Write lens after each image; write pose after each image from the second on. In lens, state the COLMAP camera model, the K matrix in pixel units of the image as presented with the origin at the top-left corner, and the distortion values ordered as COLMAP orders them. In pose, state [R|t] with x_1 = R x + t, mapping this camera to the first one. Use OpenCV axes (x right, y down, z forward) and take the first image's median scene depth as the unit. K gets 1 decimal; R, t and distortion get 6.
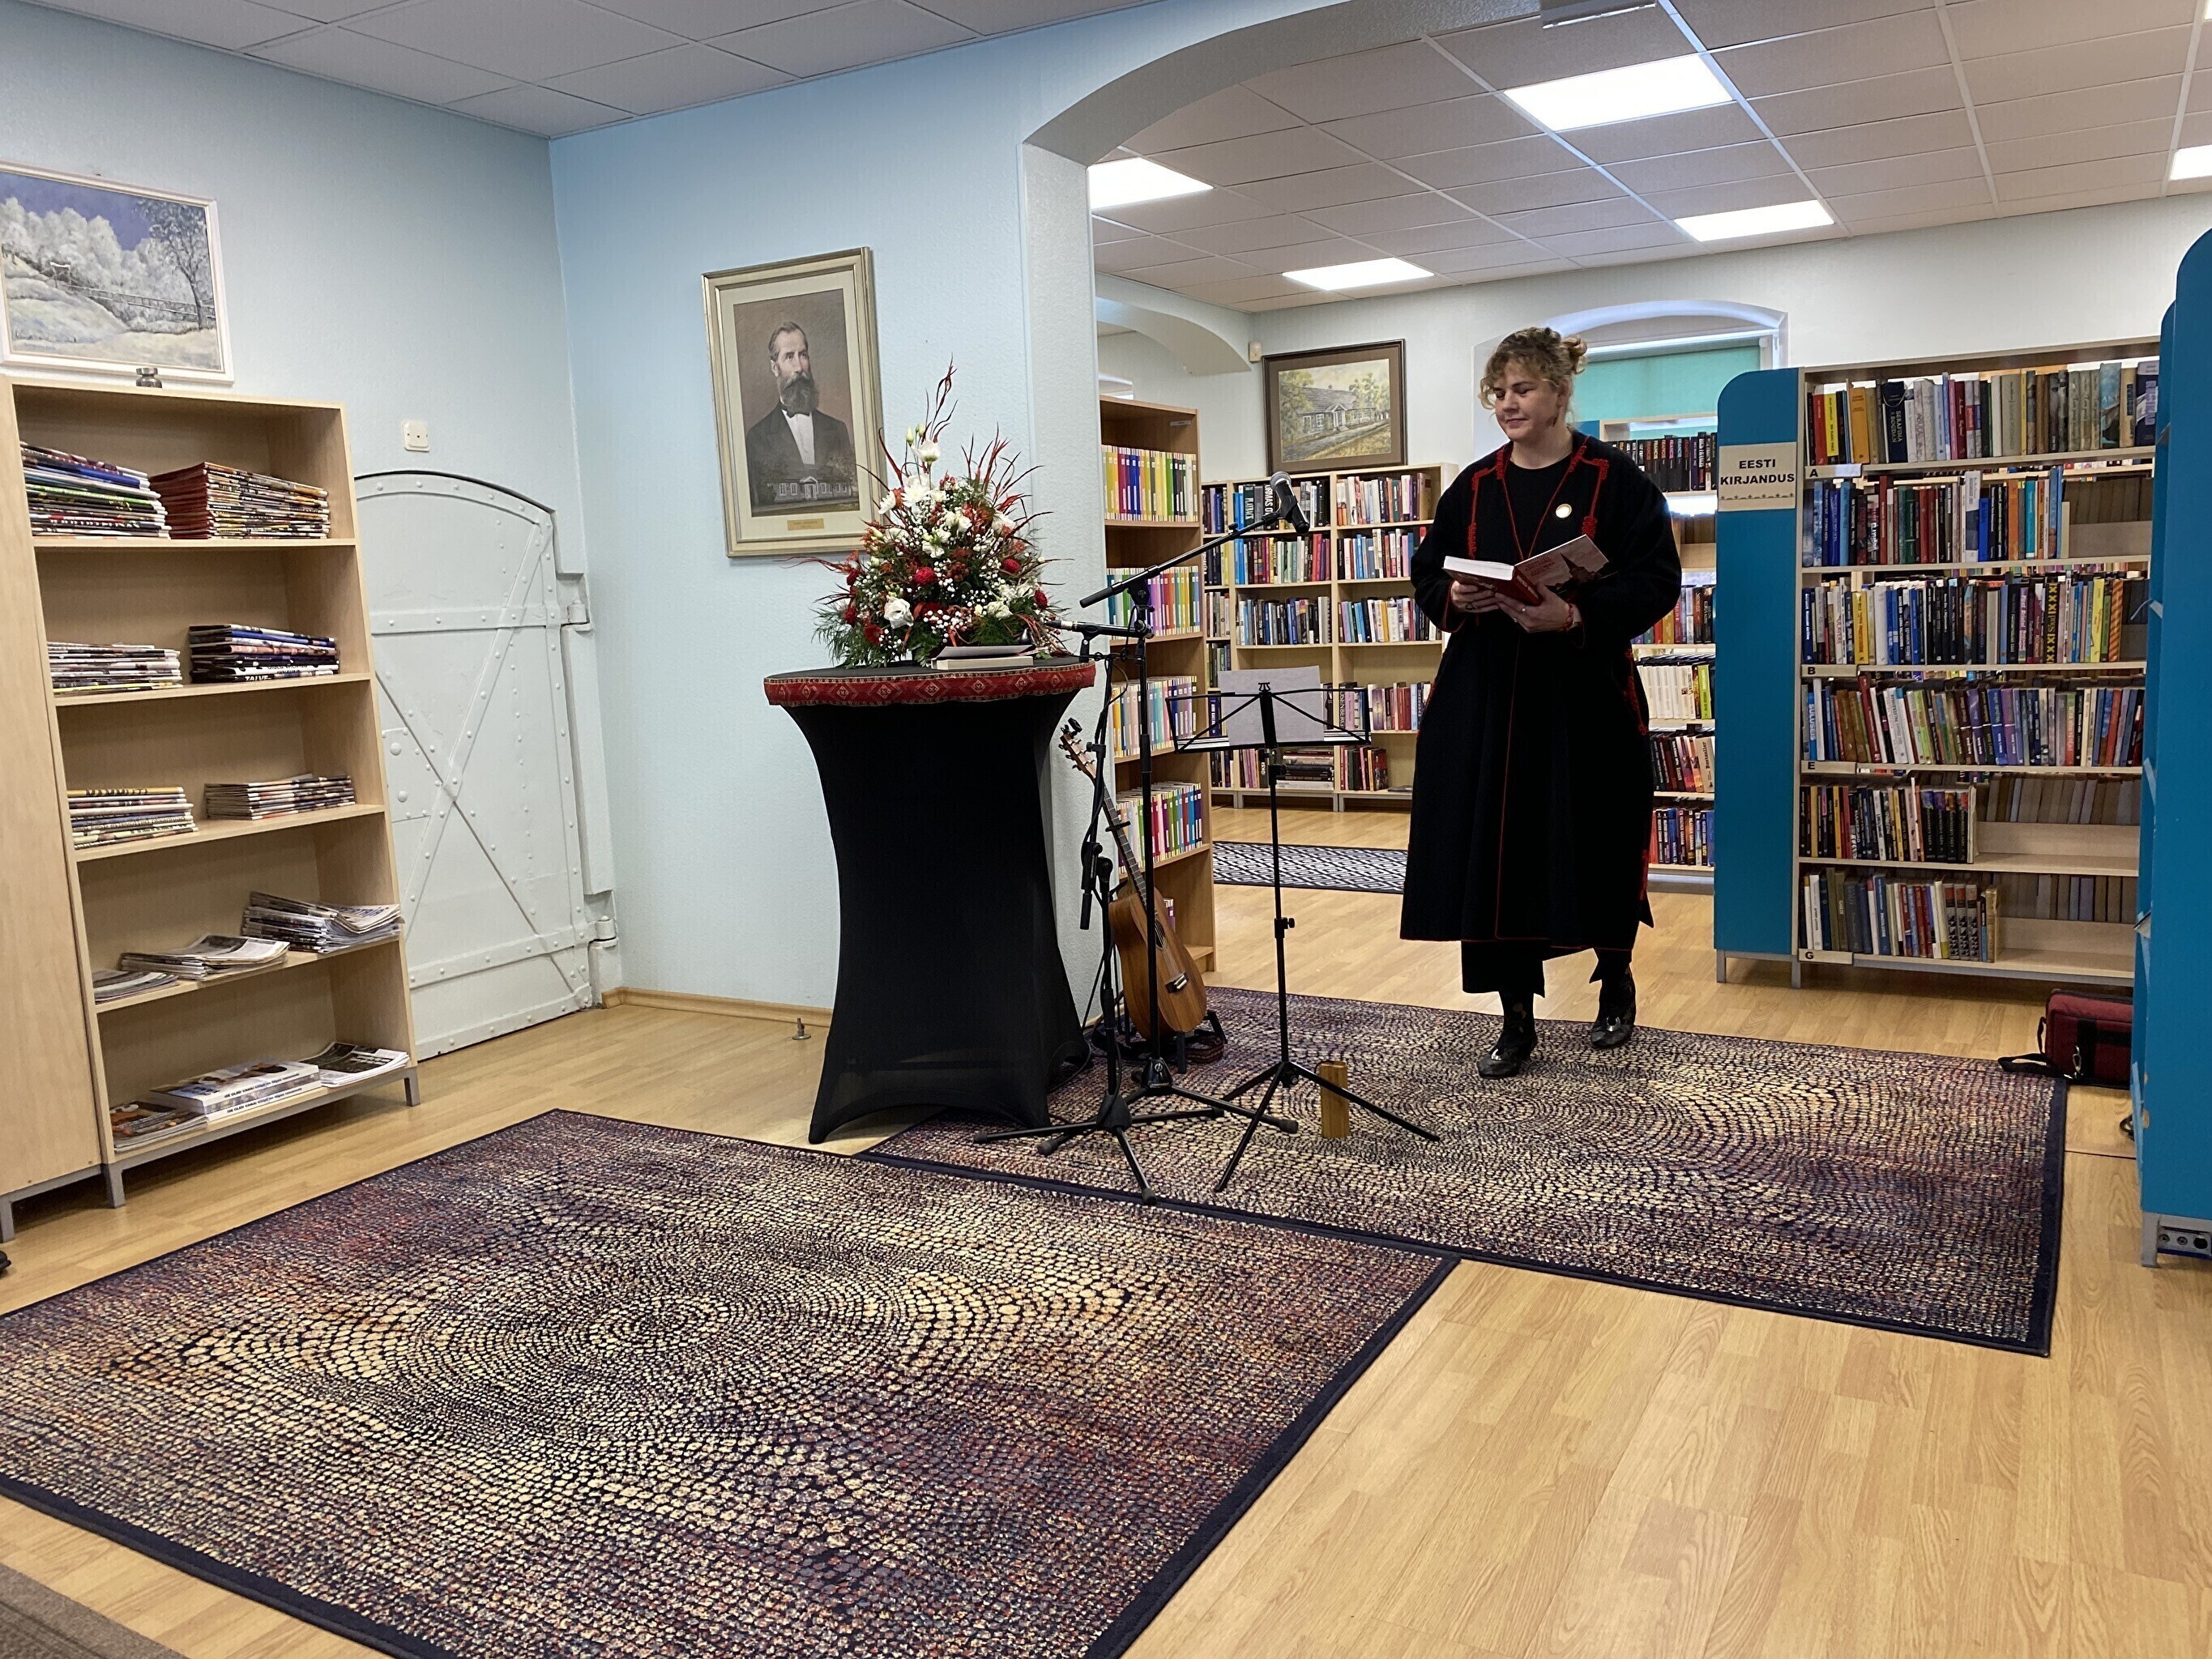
lens RADIAL K [[1686.9, 0, 1123.6], [0, 1686.9, 803.1], [0, 0, 1]] dist [0.054288, -0.051438]
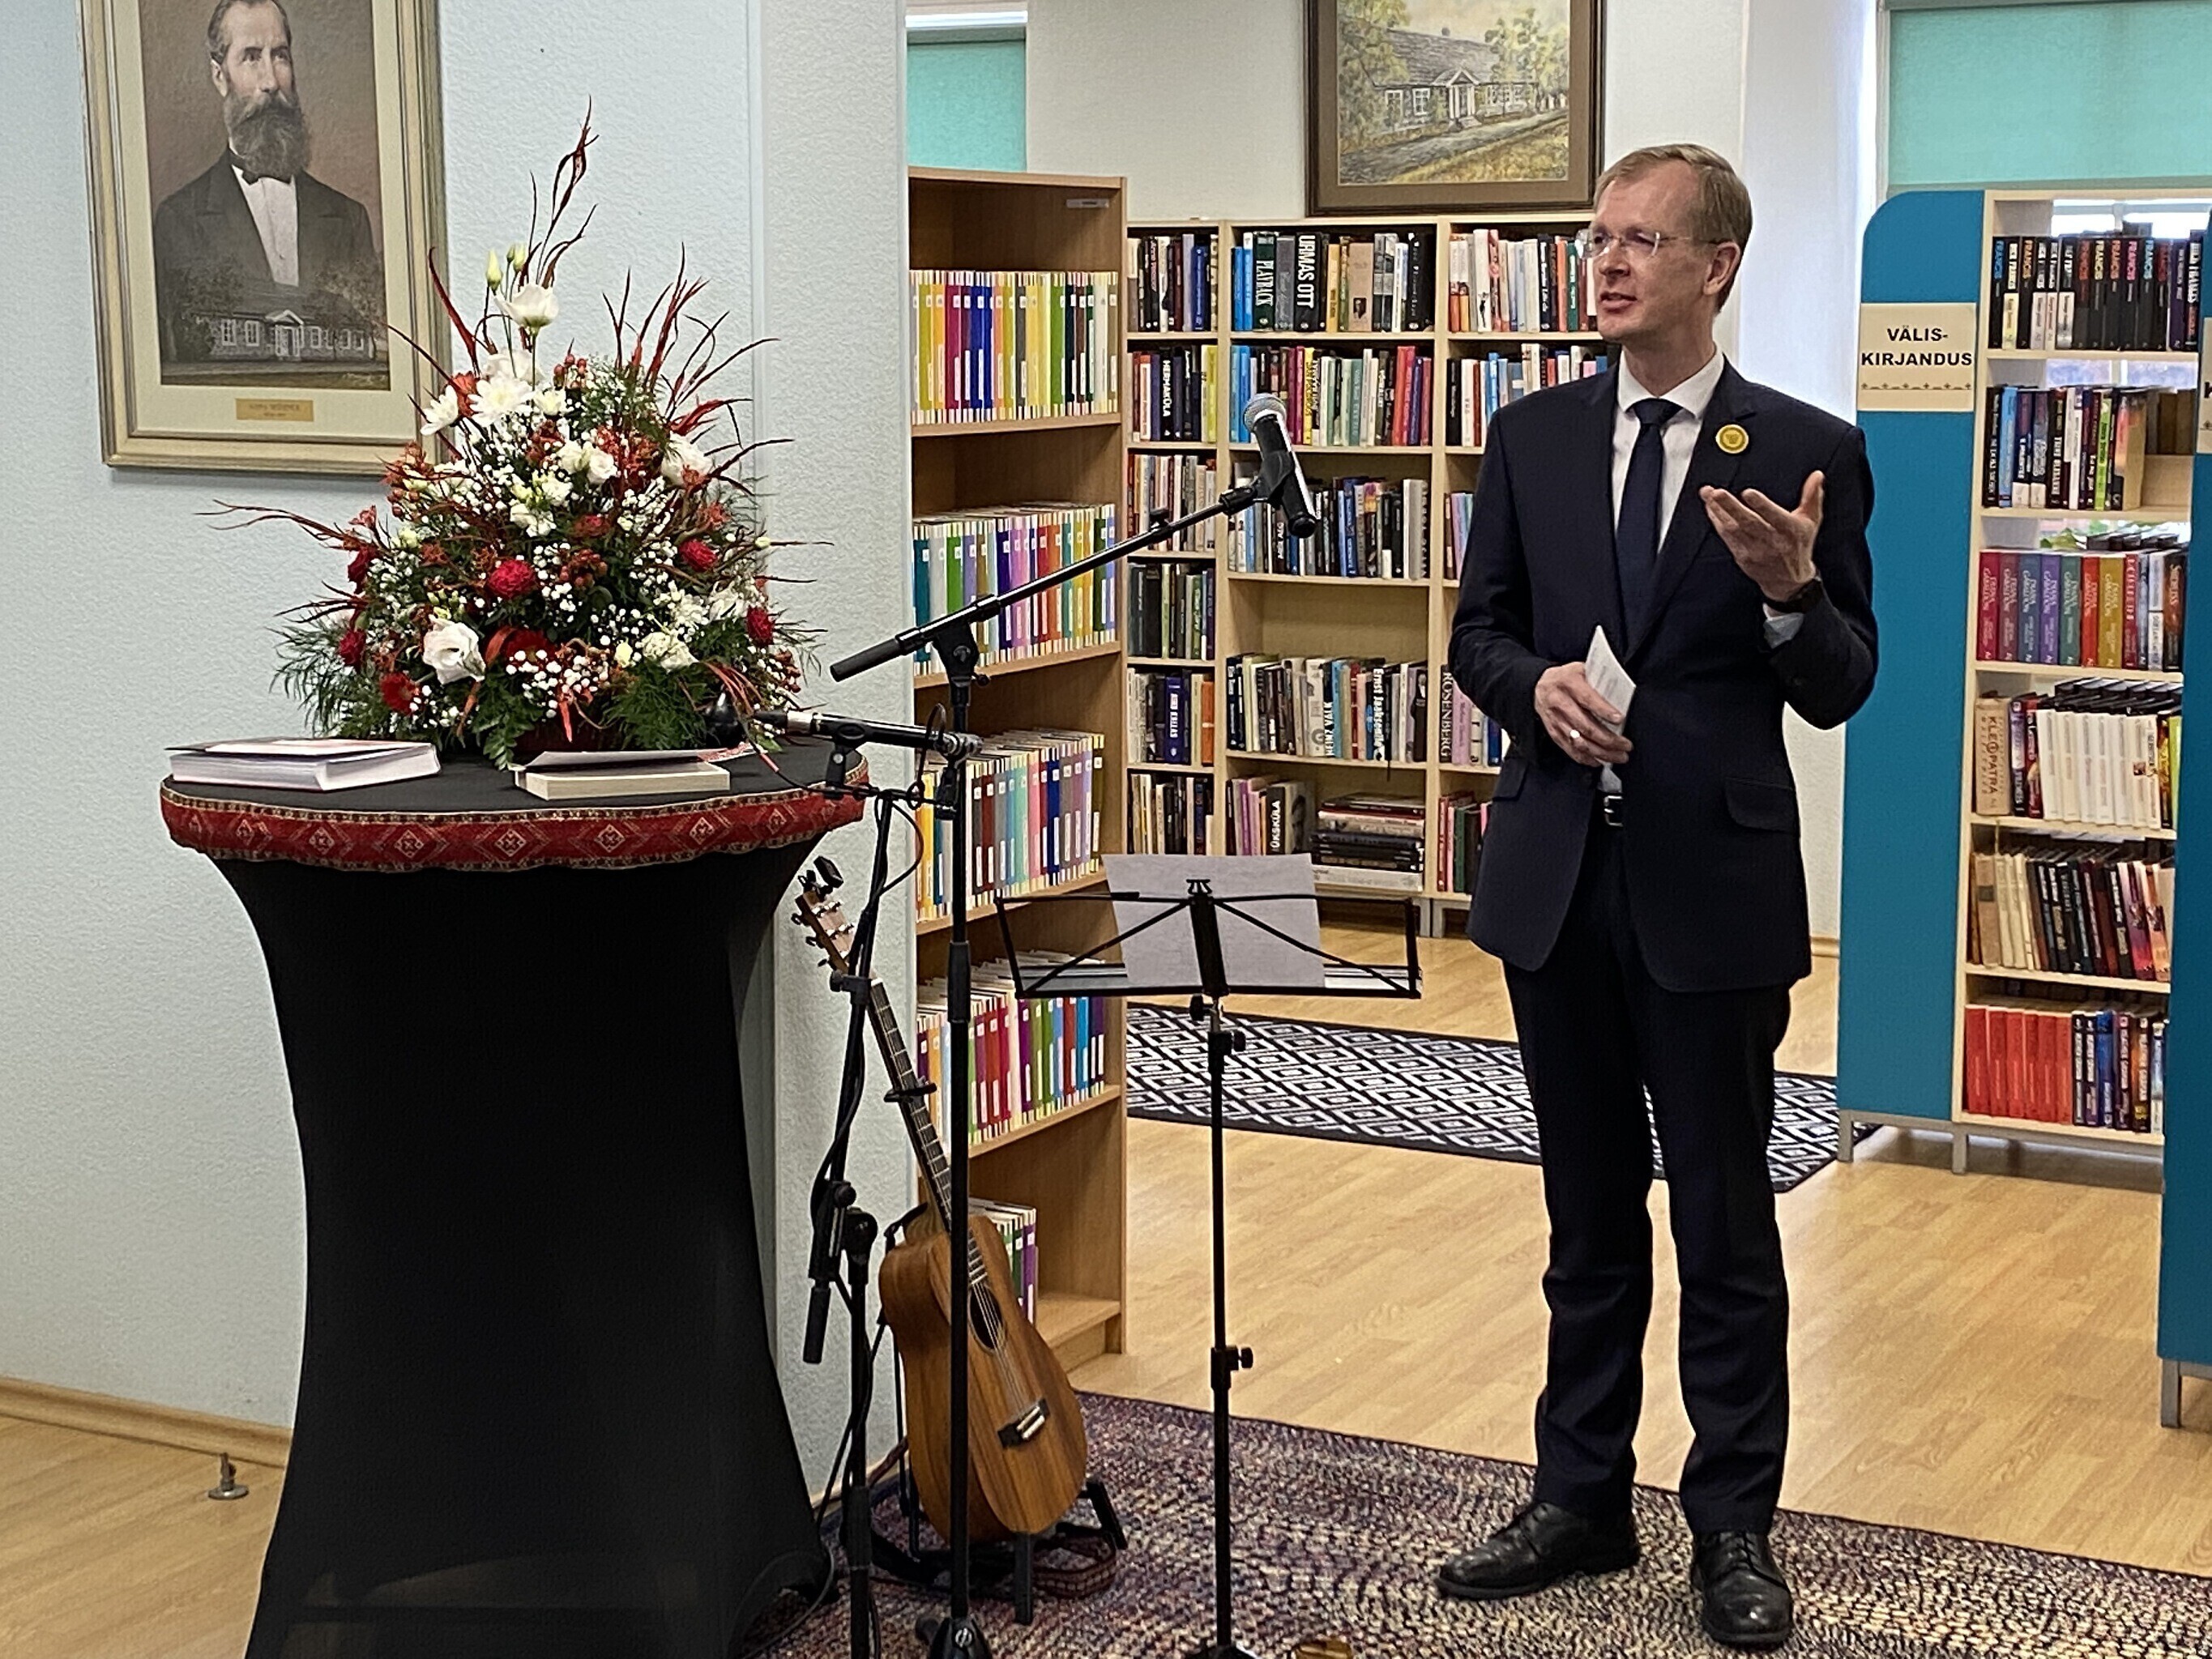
lens RADIAL K [[3629.5, 0, 1126.1], [0, 3629.5, 818.8], [0, 0, 1]] dist [0.231845, -0.789586]
pose [[0.999030, 0.033972, 0.028032, 0.027416], [-0.034351, 0.999323, 0.013163, -0.083250], [-0.027565, -0.014113, 0.999520, -0.034505]]
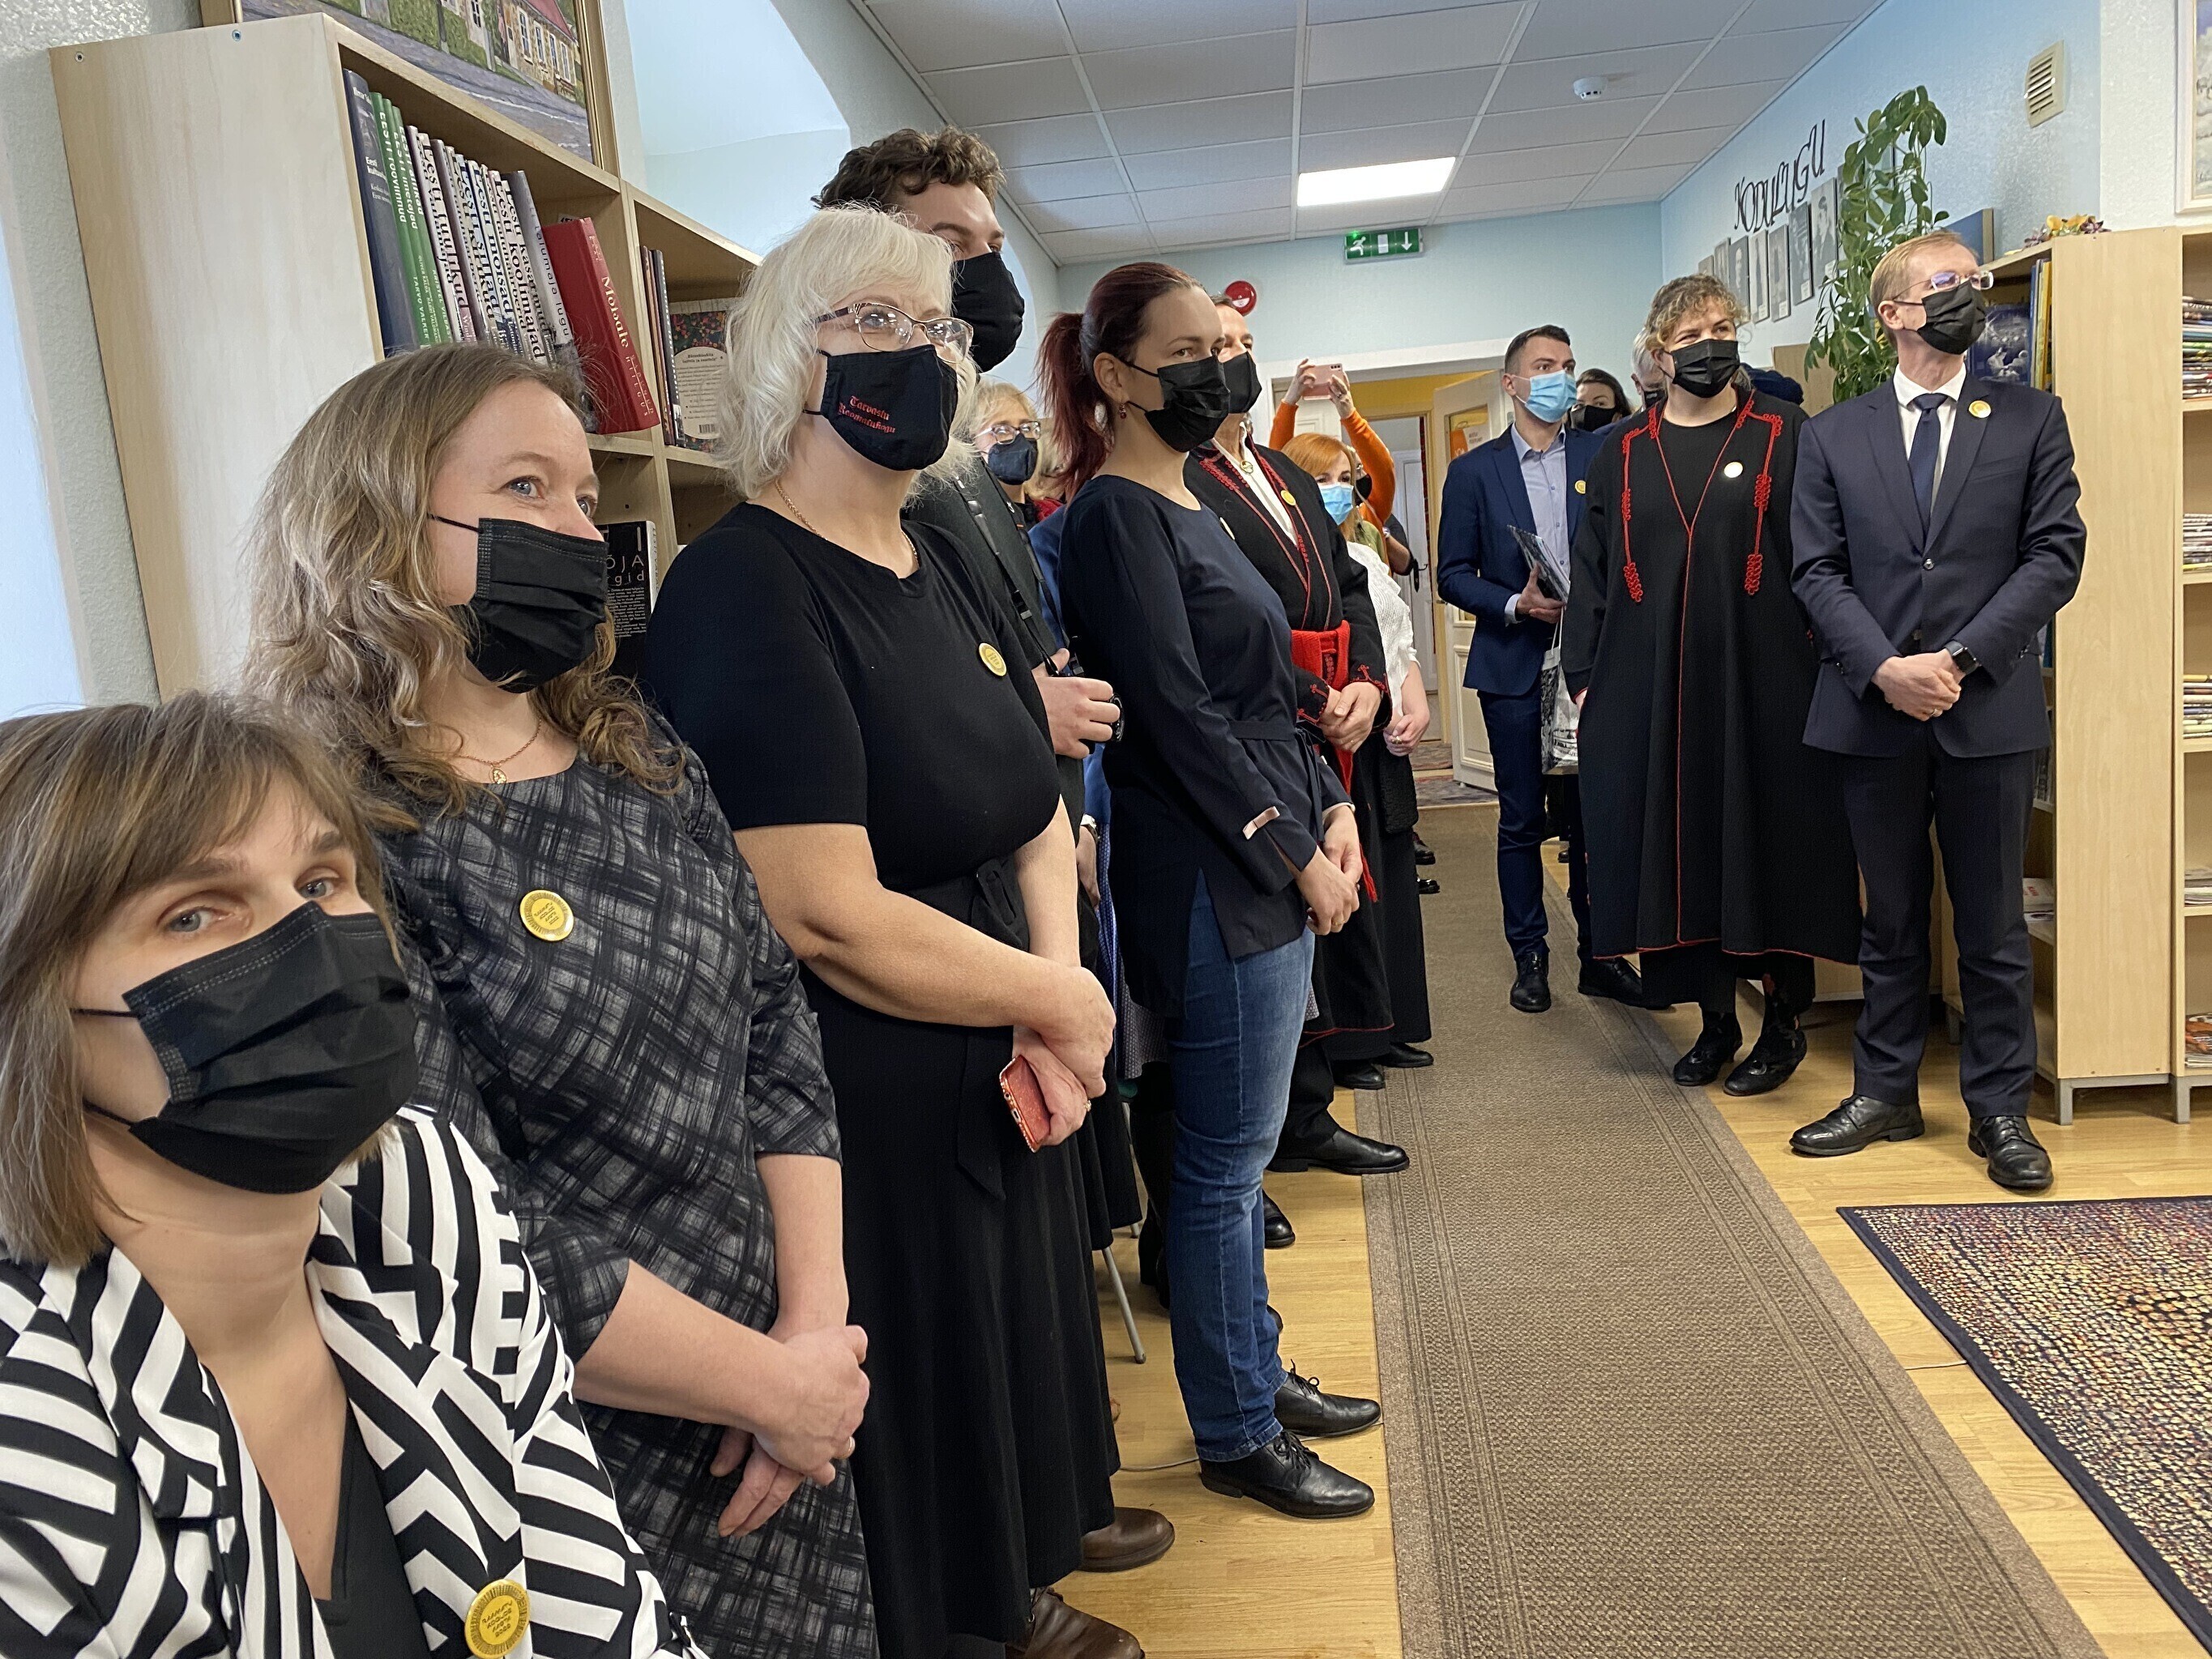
lens RADIAL K [[1704.3, 0, 1102.2], [0, 1704.3, 791.4], [0, 0, 1]] dist [0.003728, 0.004409]
pose [[0.407030, 0.132115, -0.903810, -0.007928], [-0.056569, 0.991231, 0.119418, -0.019623], [0.911661, 0.002521, 0.410934, 0.071942]]
